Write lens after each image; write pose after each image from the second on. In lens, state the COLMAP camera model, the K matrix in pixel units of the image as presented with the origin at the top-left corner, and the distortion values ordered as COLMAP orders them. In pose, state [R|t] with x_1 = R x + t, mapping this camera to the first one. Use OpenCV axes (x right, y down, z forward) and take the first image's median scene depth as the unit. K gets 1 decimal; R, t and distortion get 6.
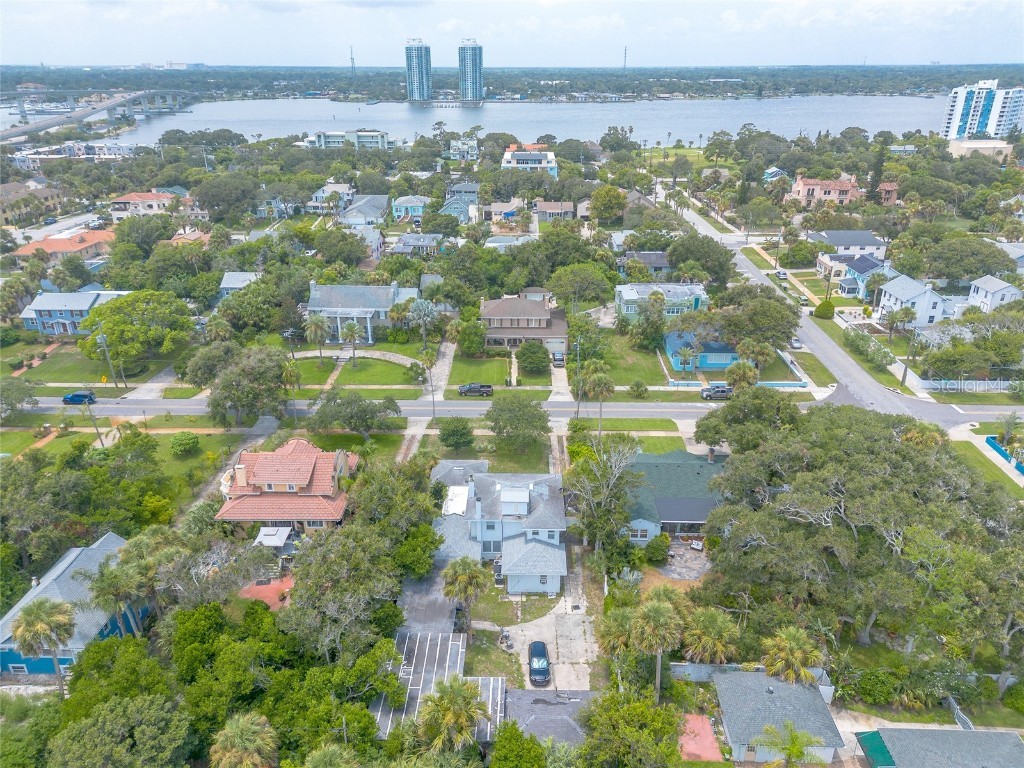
lens RADIAL K [[723.4, 0, 512.0], [0, 723.4, 384.0], [0, 0, 1]] dist [0.065172, -0.061558]
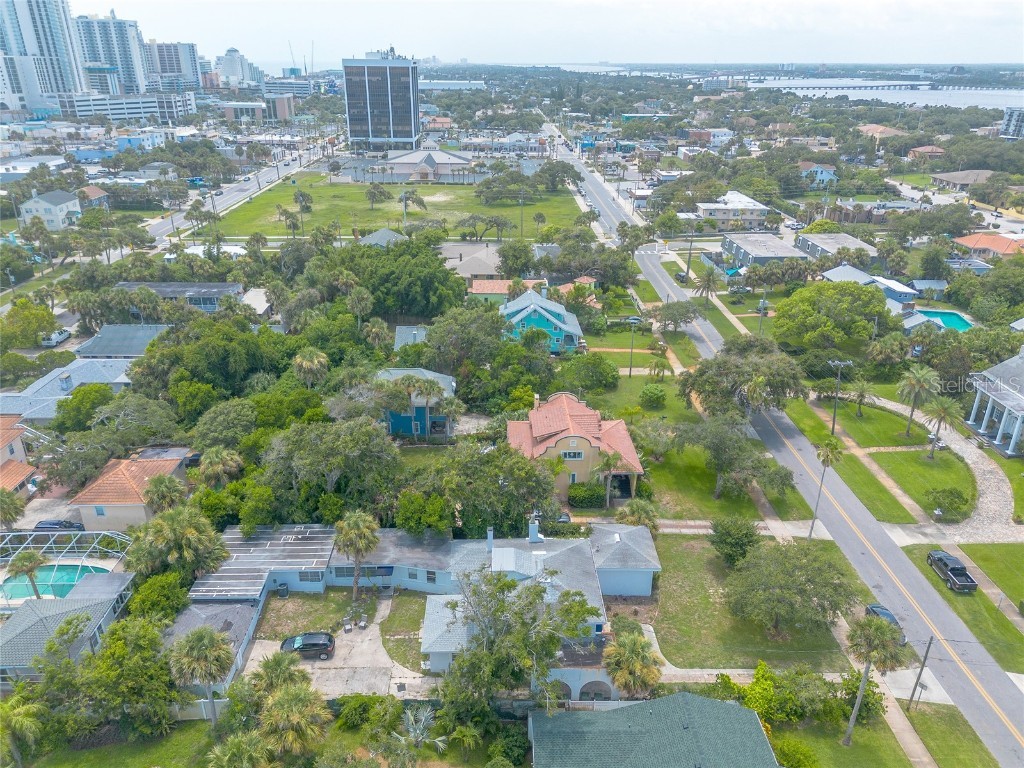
lens RADIAL K [[728.4, 0, 512.0], [0, 728.4, 384.0], [0, 0, 1]] dist [0.061863, -0.049944]
pose [[0.047387, 0.401939, -0.914439, 0.370834], [-0.406952, 0.843816, 0.349808, -0.162085], [0.912220, 0.355556, 0.203556, 0.441906]]
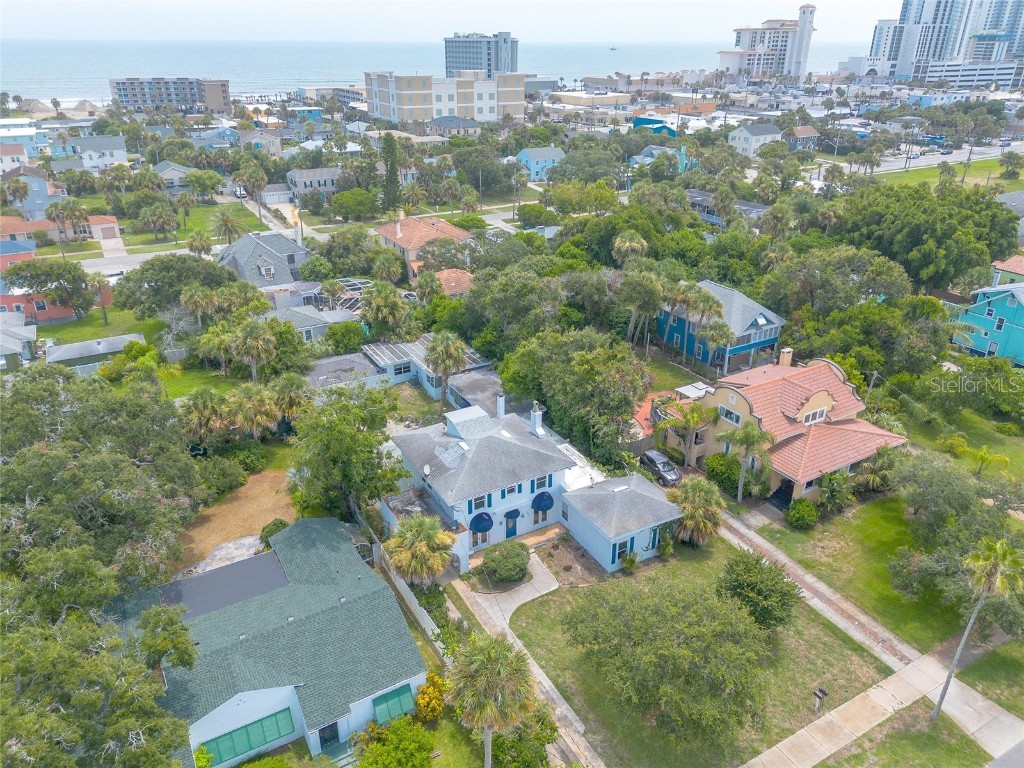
lens RADIAL K [[723.4, 0, 512.0], [0, 723.4, 384.0], [0, 0, 1]] dist [0.065172, -0.061558]
pose [[-0.855234, 0.221207, -0.468660, 0.171453], [-0.205949, 0.684782, 0.699042, -0.221945], [0.475563, 0.694364, -0.540091, 0.793801]]
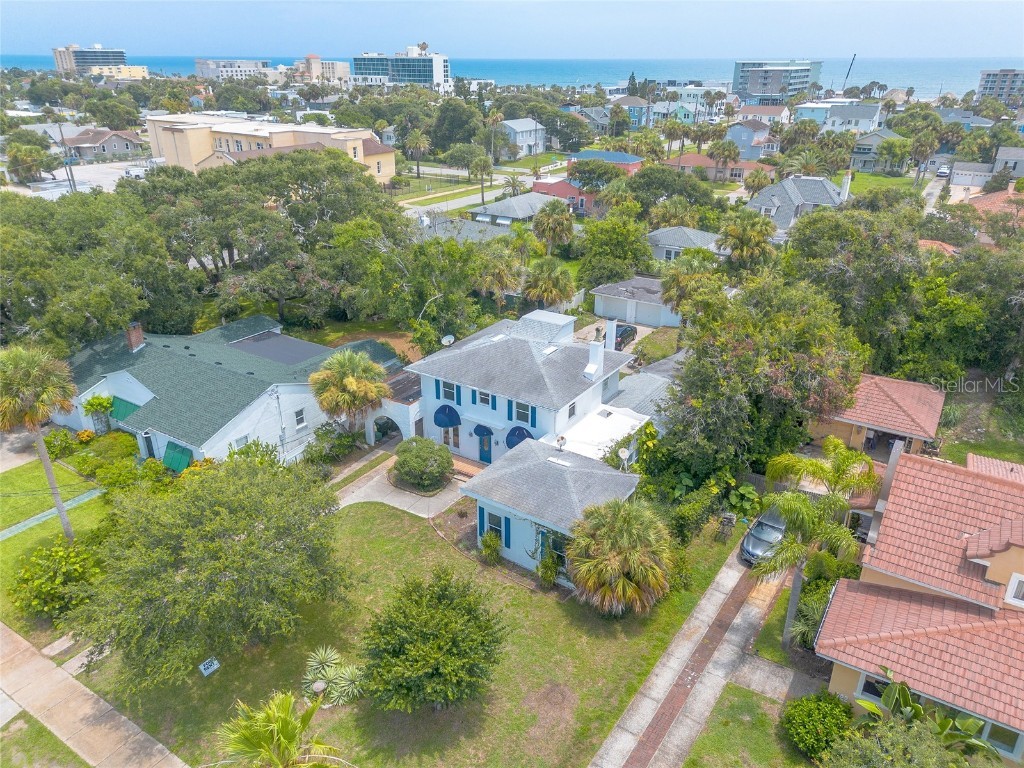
lens RADIAL K [[728.4, 0, 512.0], [0, 728.4, 384.0], [0, 0, 1]] dist [0.061863, -0.049944]
pose [[-0.848278, -0.214522, 0.484153, -0.153750], [0.210764, 0.701967, 0.680309, -0.124277], [-0.485801, 0.679134, -0.550250, 0.783308]]
